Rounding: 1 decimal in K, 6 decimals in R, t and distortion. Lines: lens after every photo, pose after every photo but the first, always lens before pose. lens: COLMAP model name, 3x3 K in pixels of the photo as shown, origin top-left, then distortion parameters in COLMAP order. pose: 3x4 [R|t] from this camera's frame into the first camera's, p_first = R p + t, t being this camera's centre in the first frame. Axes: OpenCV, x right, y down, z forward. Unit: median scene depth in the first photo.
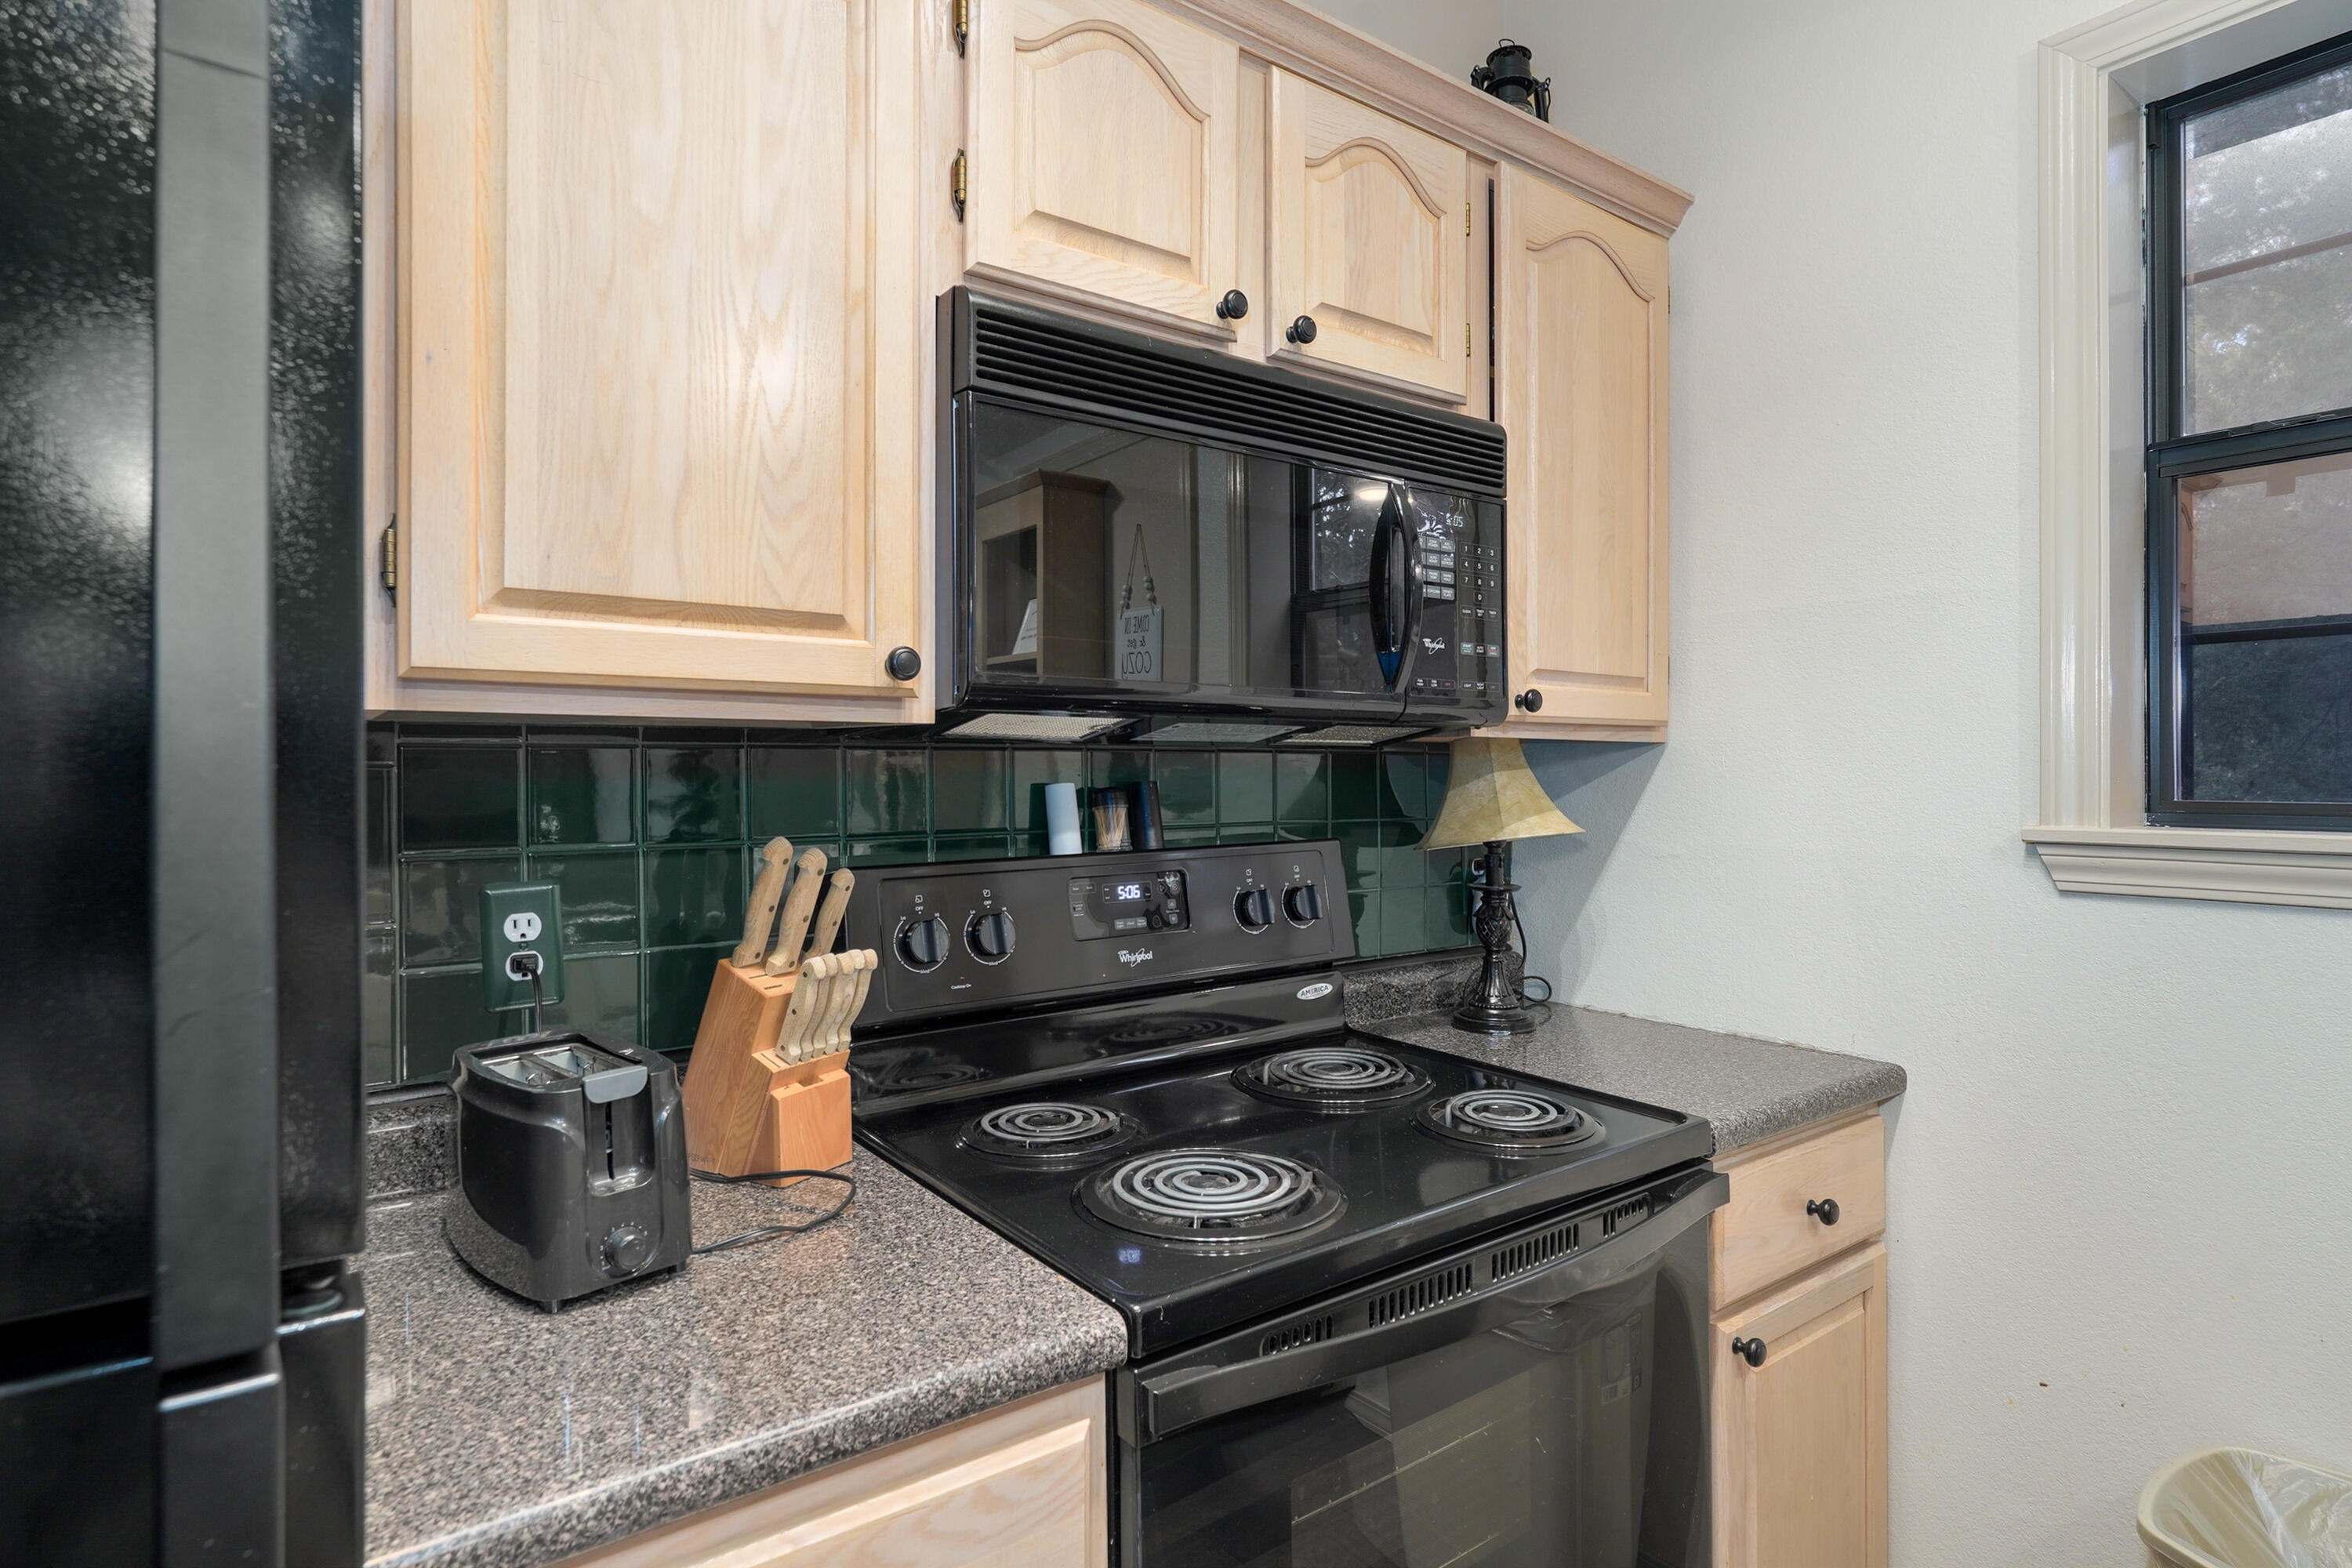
lens RADIAL K [[1199.2, 0, 1164.8], [0, 1199.2, 792.8], [0, 0, 1]] dist [0.000097, 0.002531]
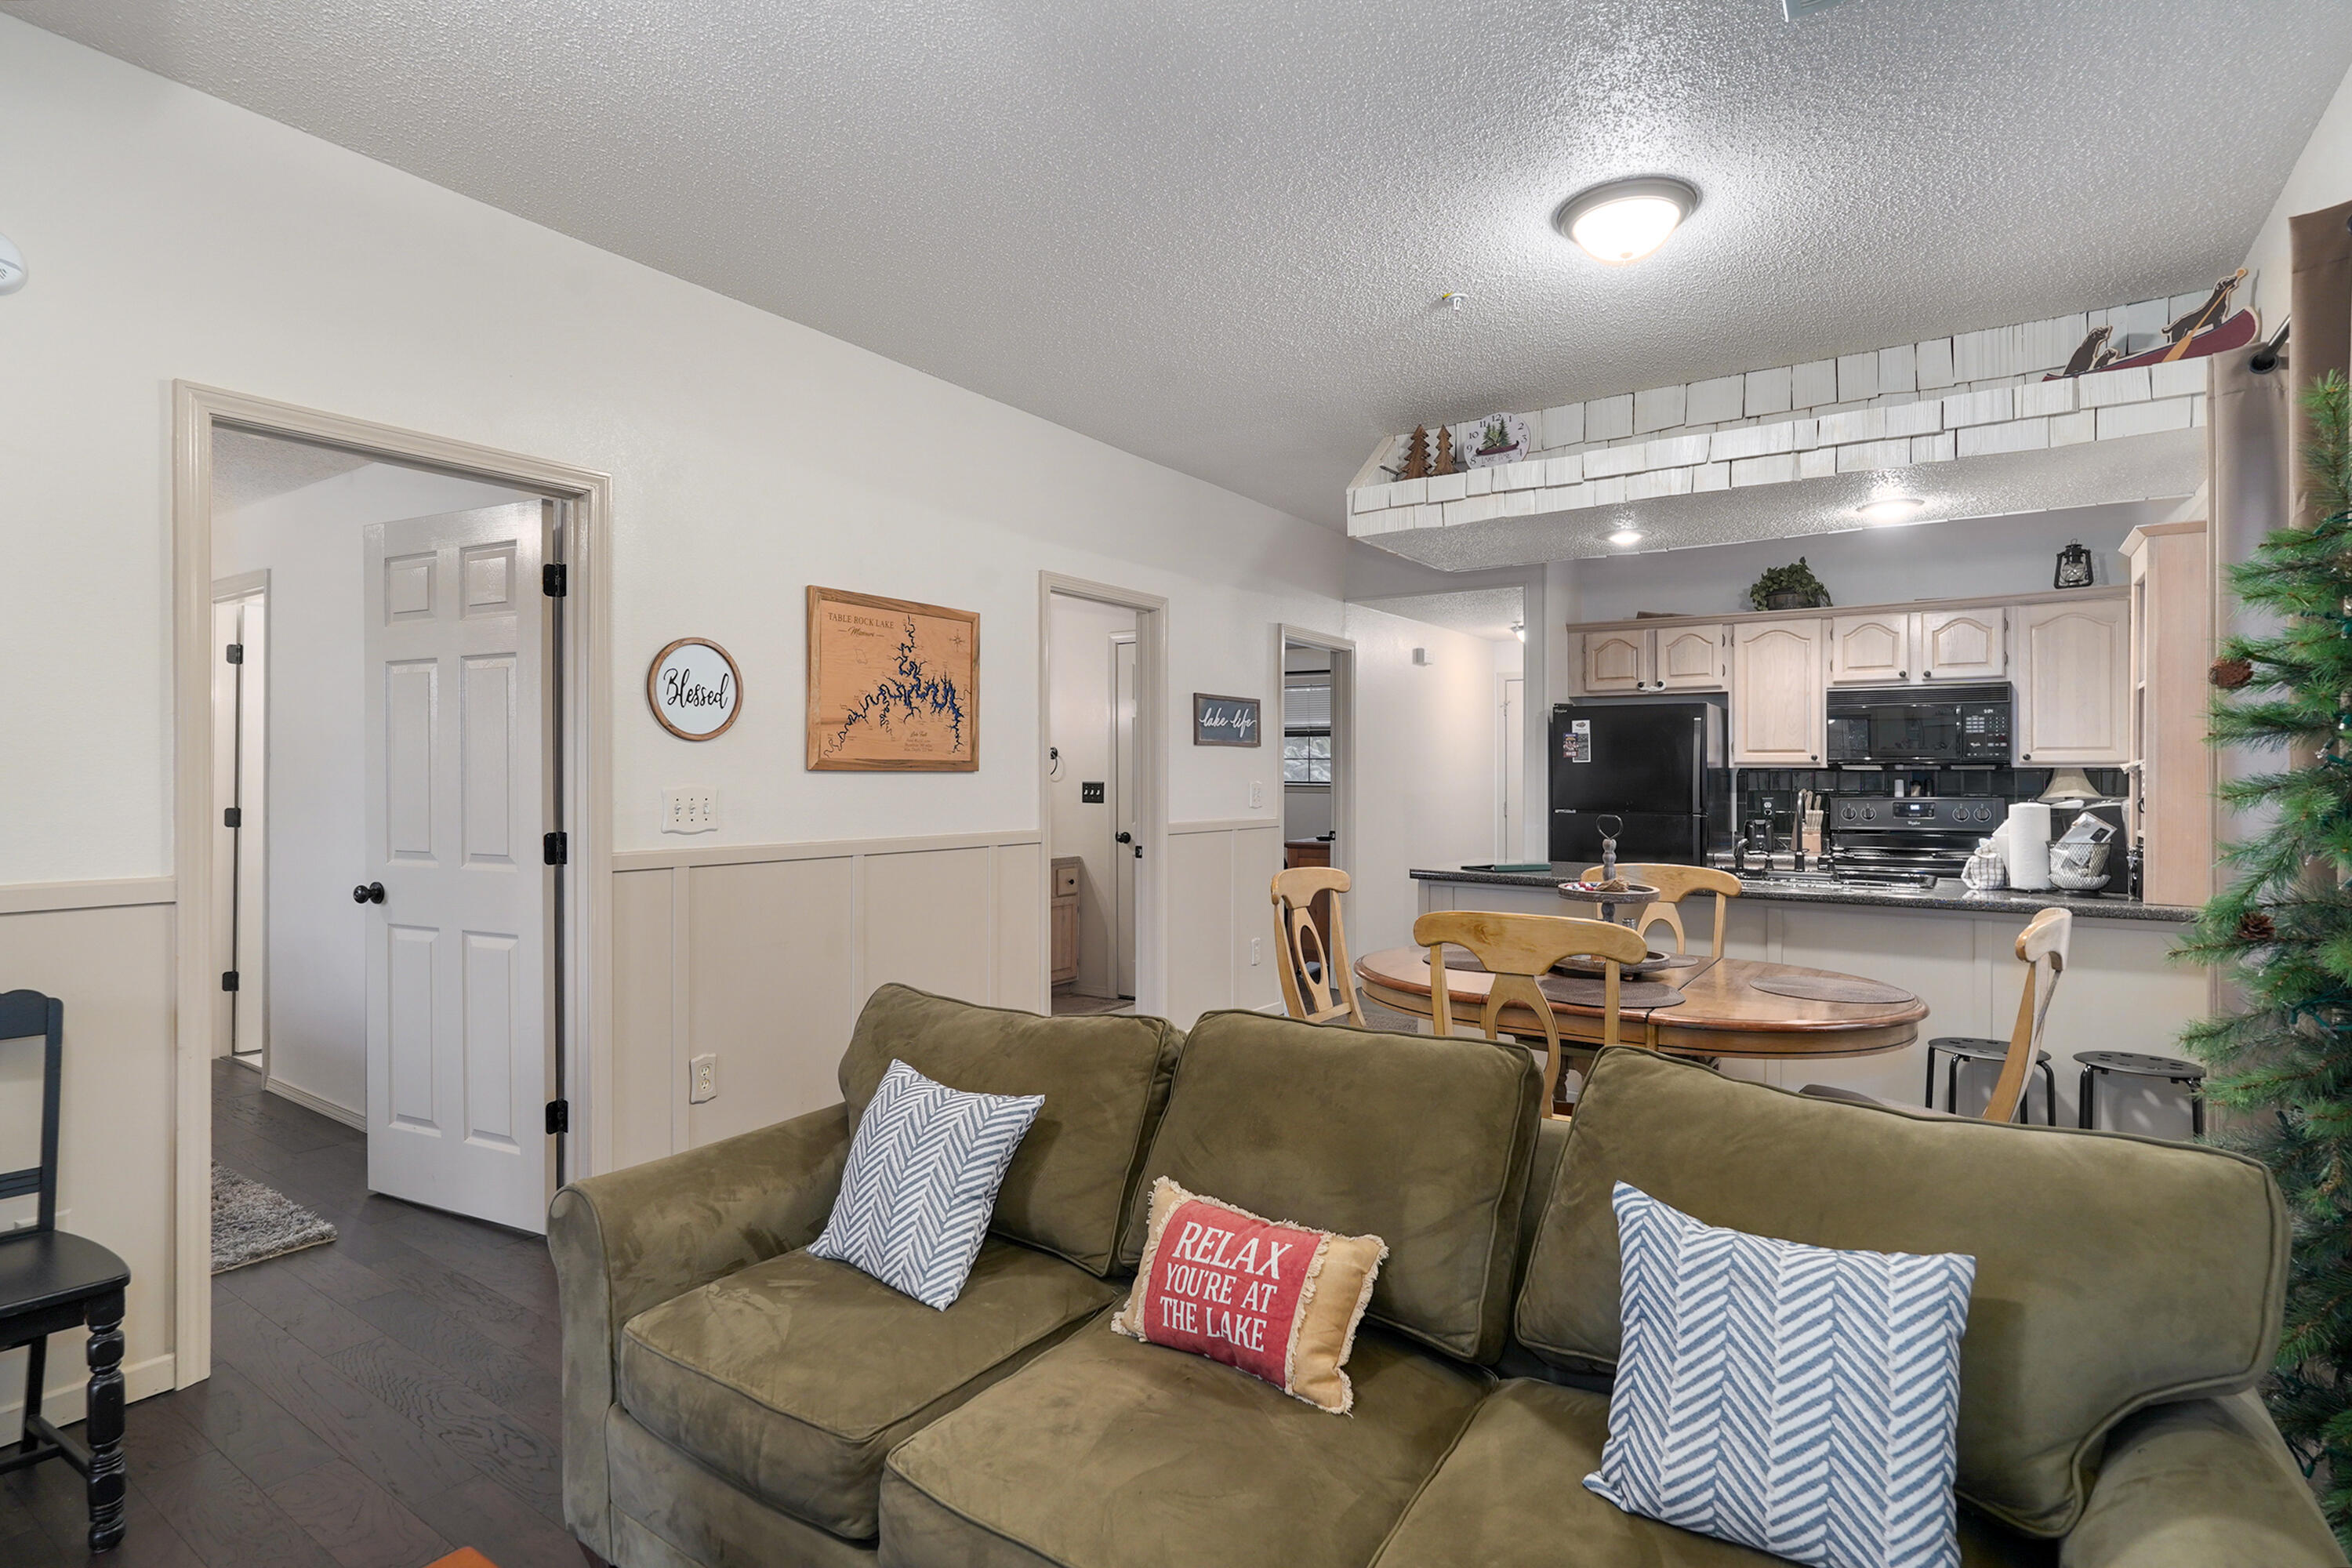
lens RADIAL K [[1202.8, 0, 1176.4], [0, 1202.8, 785.0], [0, 0, 1]] dist [-0.010224, 0.001603]
pose [[0.298460, 0.006263, -0.954402, 3.052498], [-0.023033, 0.999735, -0.000642, 0.068159], [0.954144, 0.022174, 0.298525, -2.540687]]
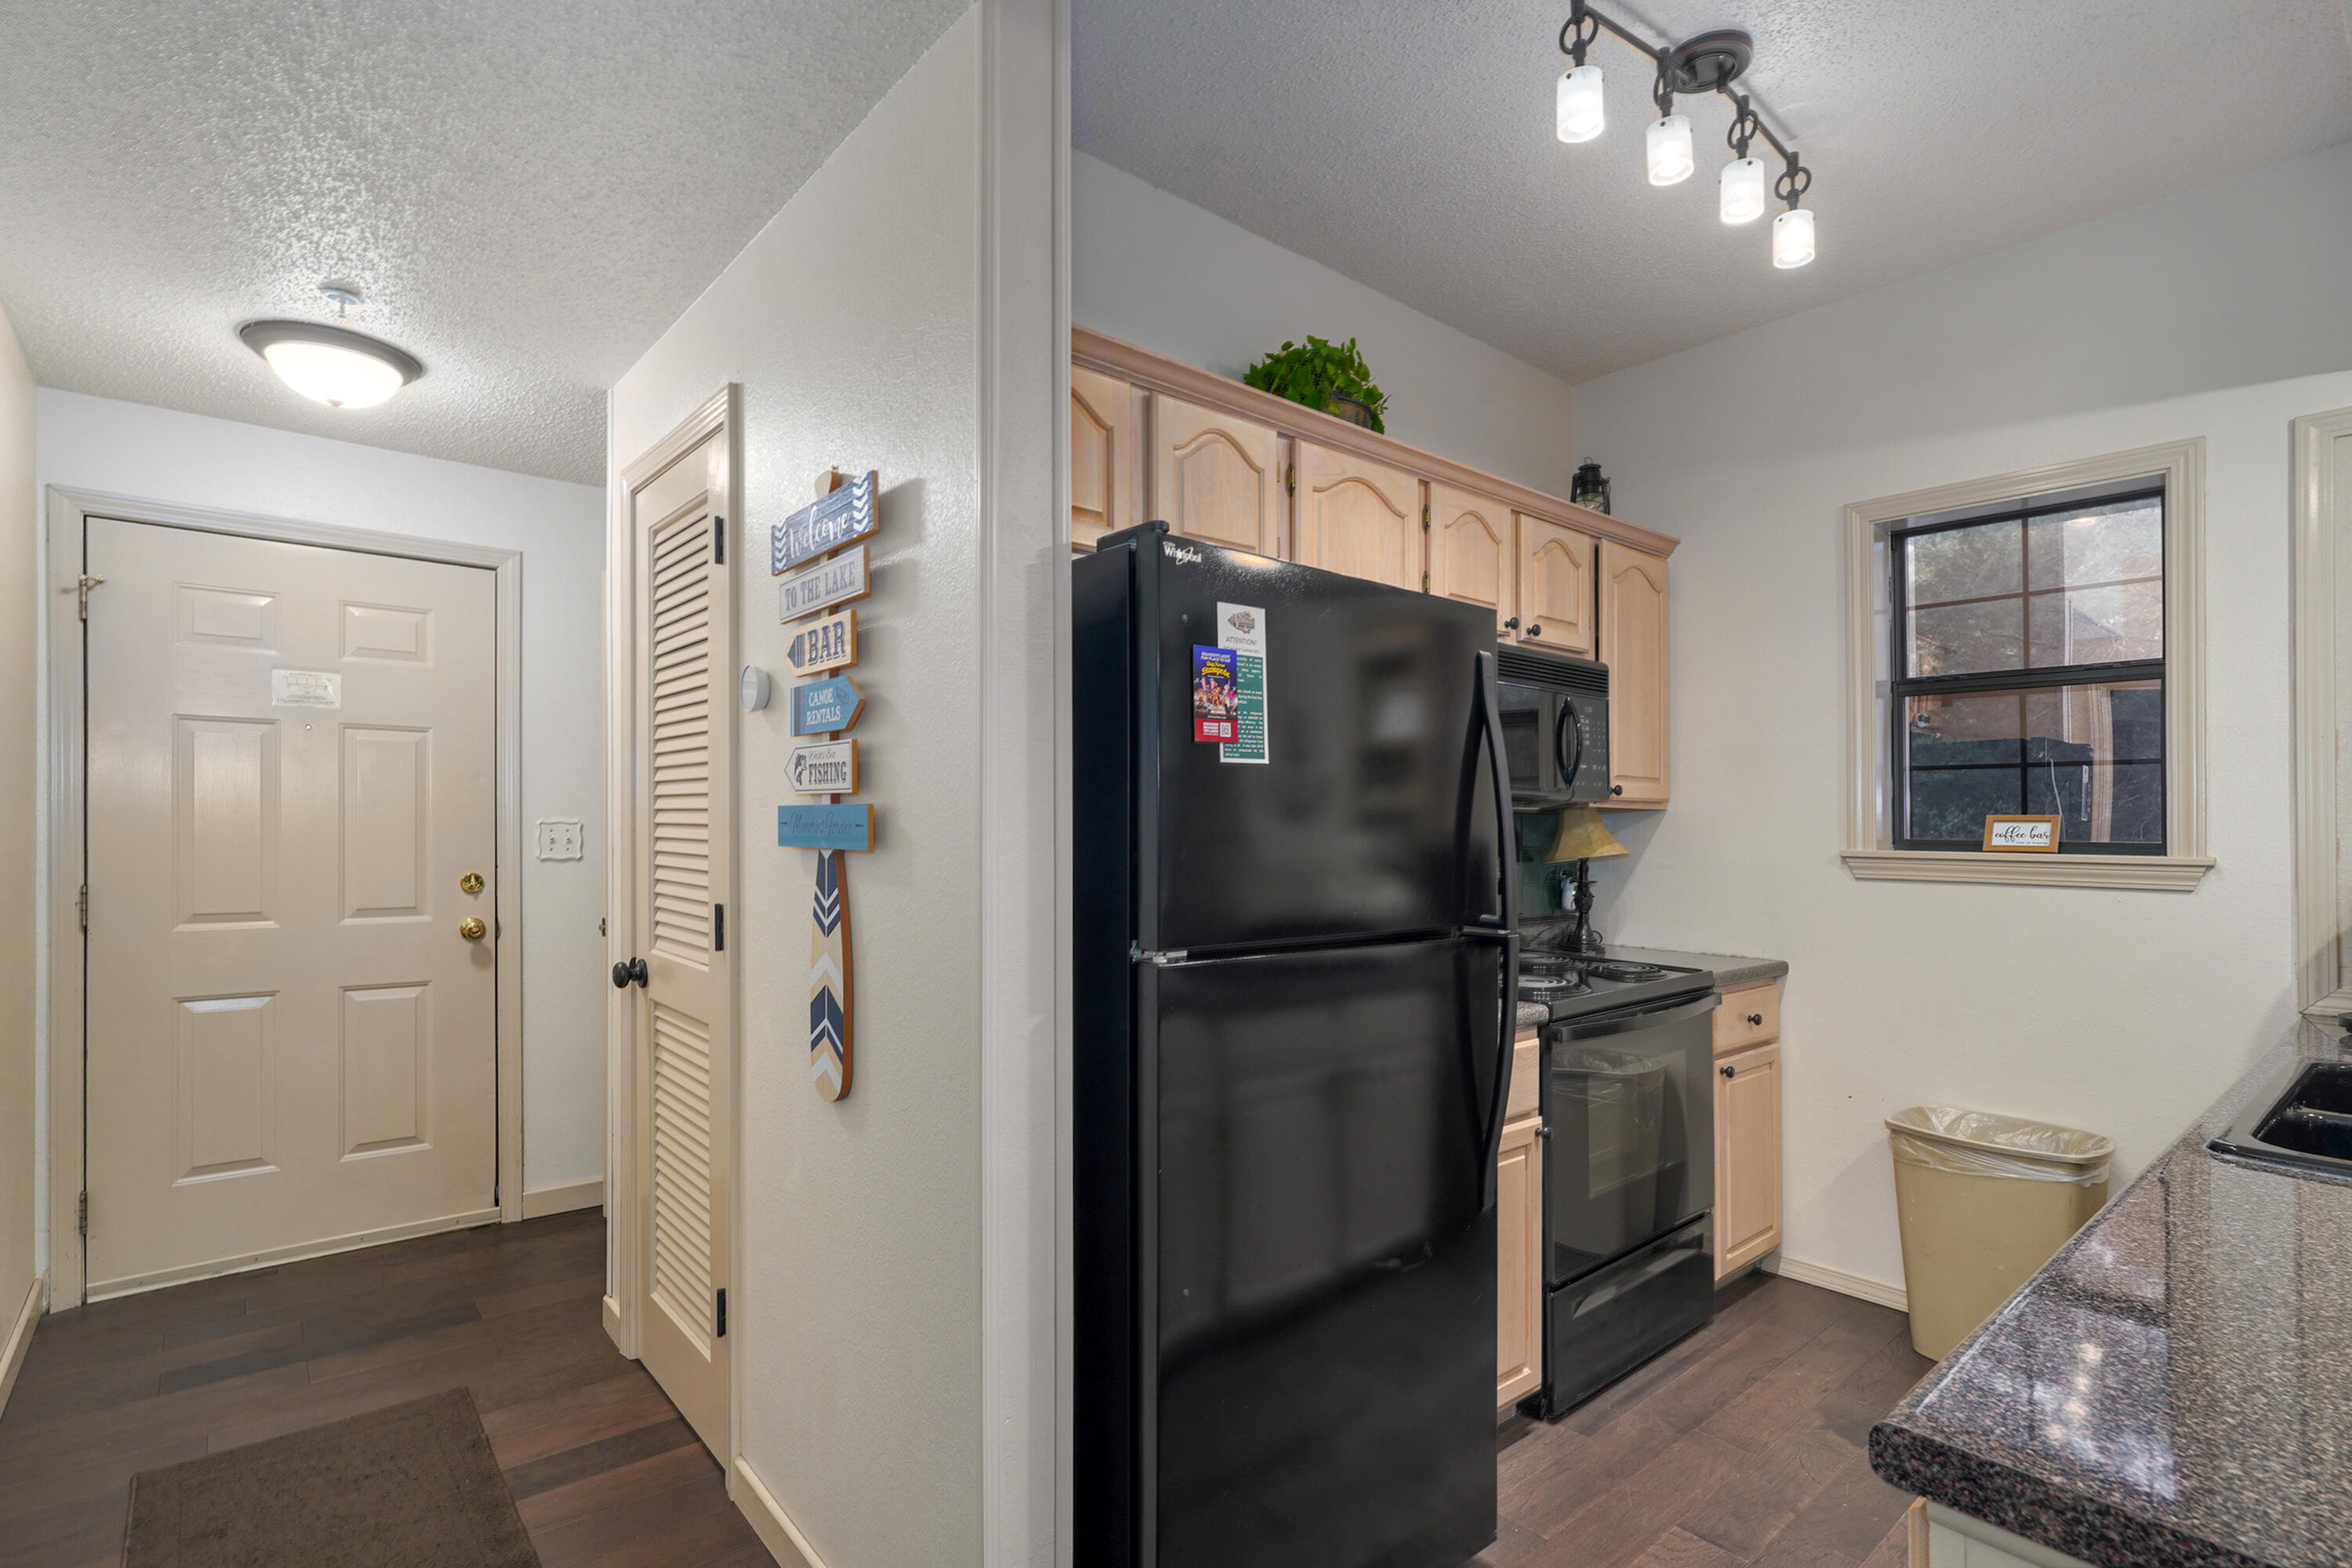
lens RADIAL K [[1091.1, 0, 1128.7], [0, 1091.1, 819.9], [0, 0, 1]] dist [-0.003425, 0.000691]
pose [[0.998899, 0.009348, 0.045980, -0.679172], [-0.008358, 0.999730, -0.021677, 0.026627], [-0.046171, 0.021269, 0.998707, -0.935955]]
